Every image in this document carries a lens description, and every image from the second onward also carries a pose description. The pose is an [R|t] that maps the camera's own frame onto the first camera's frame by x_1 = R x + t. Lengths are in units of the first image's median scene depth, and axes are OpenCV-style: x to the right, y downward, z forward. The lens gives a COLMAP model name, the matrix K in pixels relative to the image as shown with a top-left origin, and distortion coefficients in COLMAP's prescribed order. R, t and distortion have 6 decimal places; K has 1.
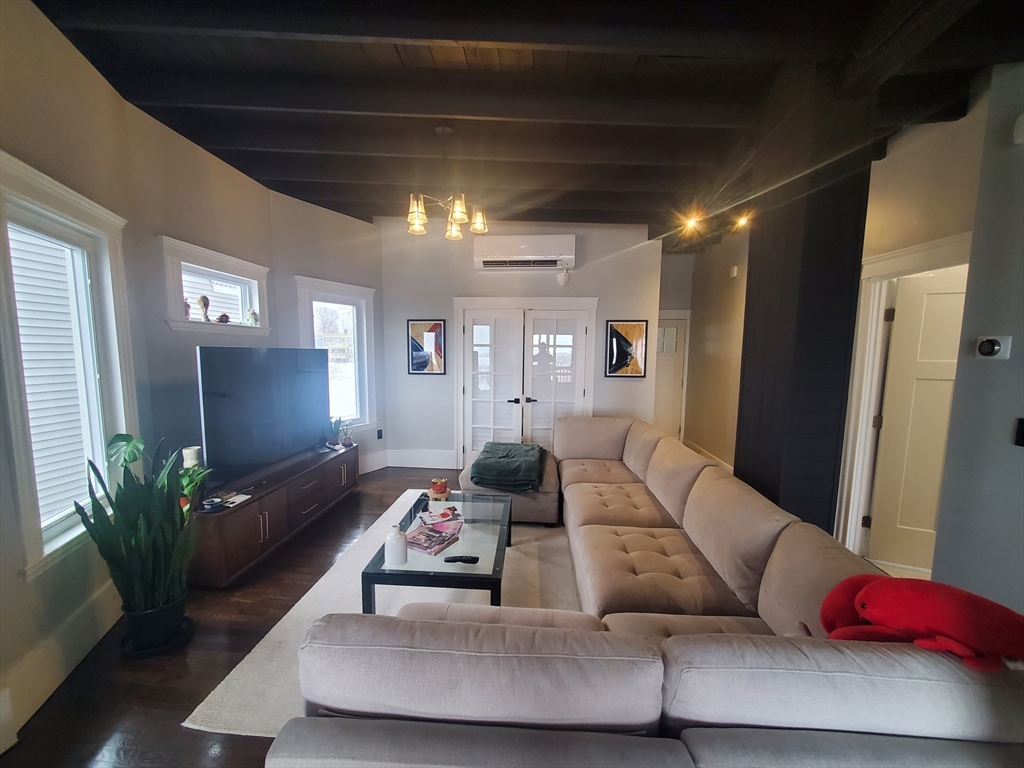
lens RADIAL K [[415.6, 0, 516.2], [0, 415.6, 396.2], [0, 0, 1]] dist [0.000314, -0.000236]
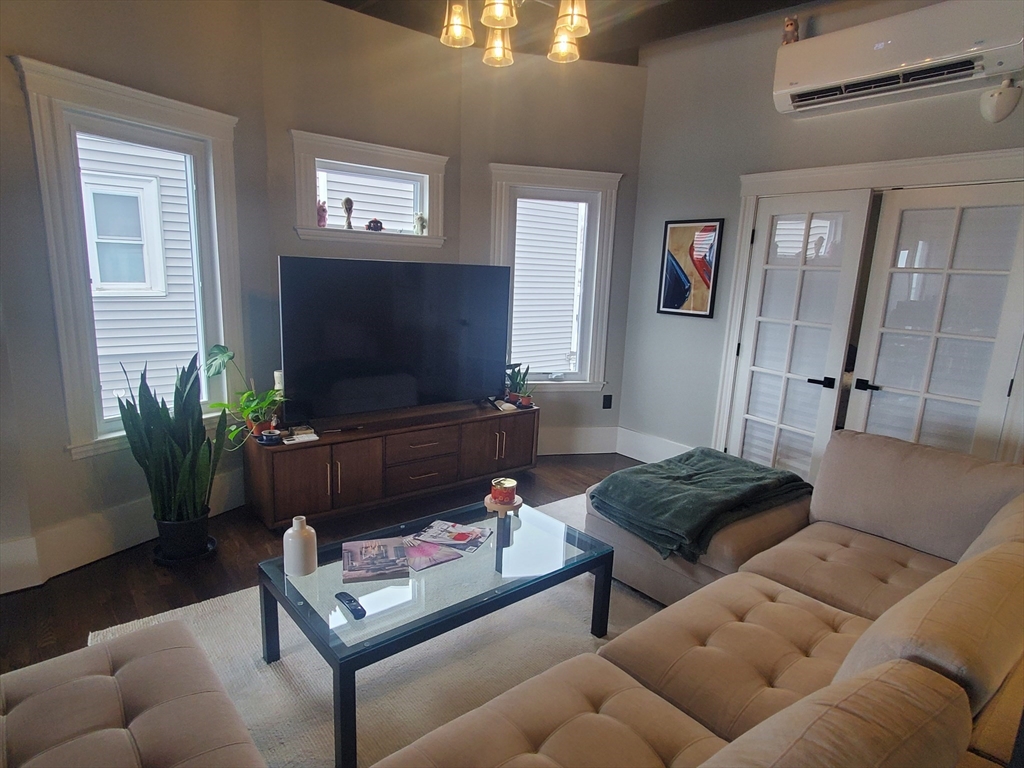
lens RADIAL K [[605.0, 0, 509.6], [0, 605.0, 403.4], [0, 0, 1]] dist [-0.000953, -0.000977]
pose [[0.679041, 0.175716, -0.712760, 0.347614], [-0.109550, 0.984314, 0.138295, -0.029234], [0.725880, -0.015826, 0.687639, 0.314663]]
